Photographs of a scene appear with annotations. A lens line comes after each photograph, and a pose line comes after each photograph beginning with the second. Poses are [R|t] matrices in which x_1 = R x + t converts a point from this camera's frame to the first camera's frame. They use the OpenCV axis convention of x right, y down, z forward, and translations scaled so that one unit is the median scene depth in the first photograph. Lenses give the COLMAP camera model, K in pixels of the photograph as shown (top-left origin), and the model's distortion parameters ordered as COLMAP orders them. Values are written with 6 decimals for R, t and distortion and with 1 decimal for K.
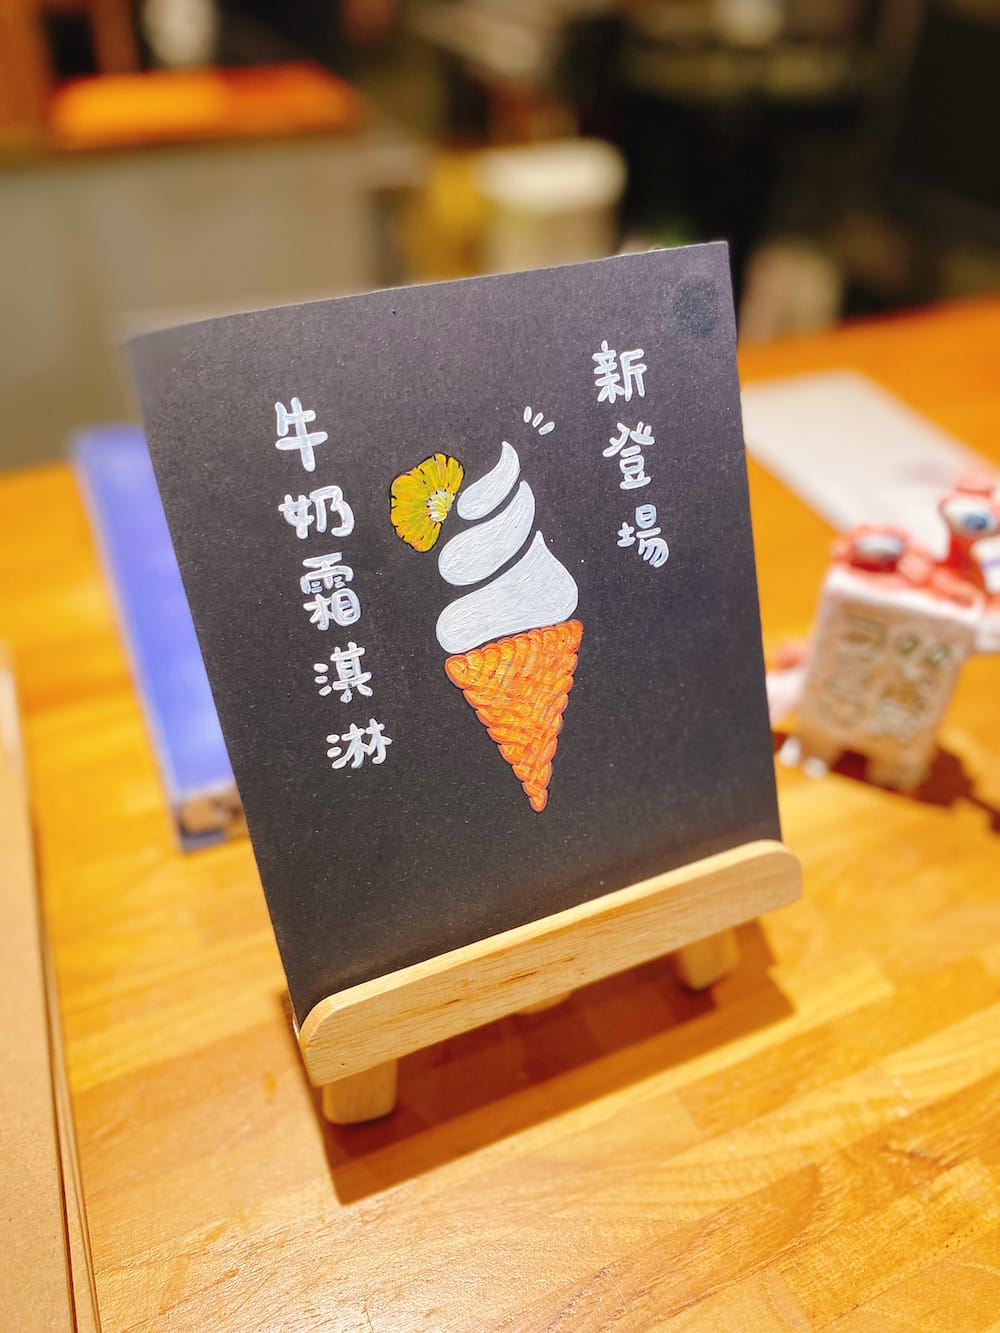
lens RADIAL K [[1008.5, 0, 502.0], [0, 1008.5, 664.3], [0, 0, 1]] dist [0.012049, -0.015972]
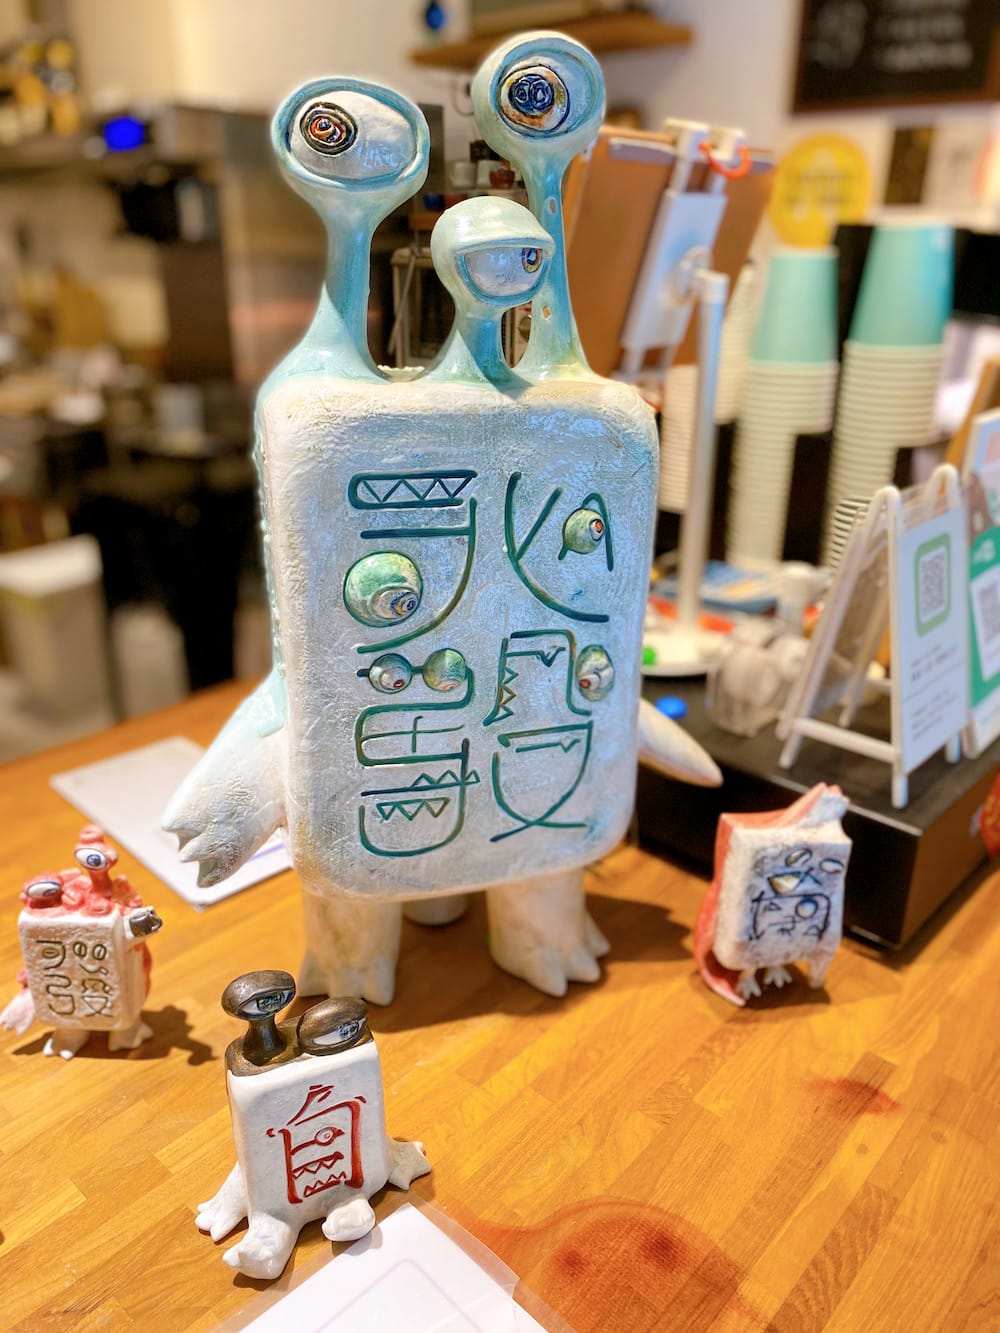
lens RADIAL K [[1008.5, 0, 497.0], [0, 1008.5, 667.5], [0, 0, 1]] dist [0.012049, -0.015972]
pose [[0.915022, -0.162777, 0.369105, 0.490598], [0.266037, 0.931300, -0.248806, 0.128736], [-0.303248, 0.325858, 0.895465, -0.644405]]
